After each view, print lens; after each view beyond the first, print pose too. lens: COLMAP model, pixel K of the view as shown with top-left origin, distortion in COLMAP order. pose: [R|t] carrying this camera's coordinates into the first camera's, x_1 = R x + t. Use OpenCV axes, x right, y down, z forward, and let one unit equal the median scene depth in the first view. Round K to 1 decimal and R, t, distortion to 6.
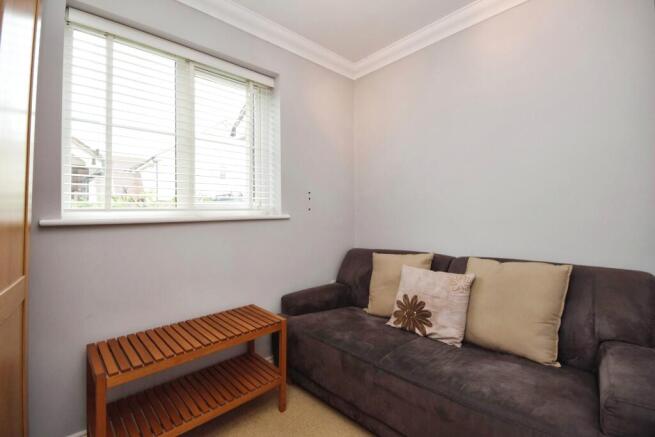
lens RADIAL K [[290.6, 0, 327.5], [0, 290.6, 218.5], [0, 0, 1]] dist [0.000014, -0.000001]
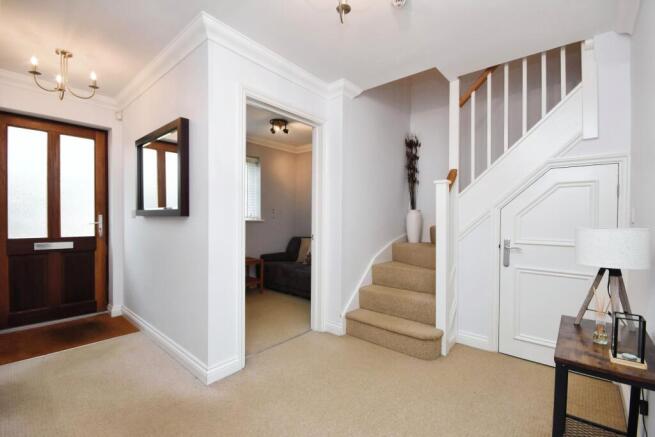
lens RADIAL K [[290.6, 0, 327.5], [0, 290.6, 218.5], [0, 0, 1]] dist [0.000014, -0.000001]
pose [[0.995479, 0.007985, 0.094648, 0.141378], [-0.009506, 0.999833, 0.015631, -0.072434], [-0.094507, -0.016460, 0.995388, -1.282727]]
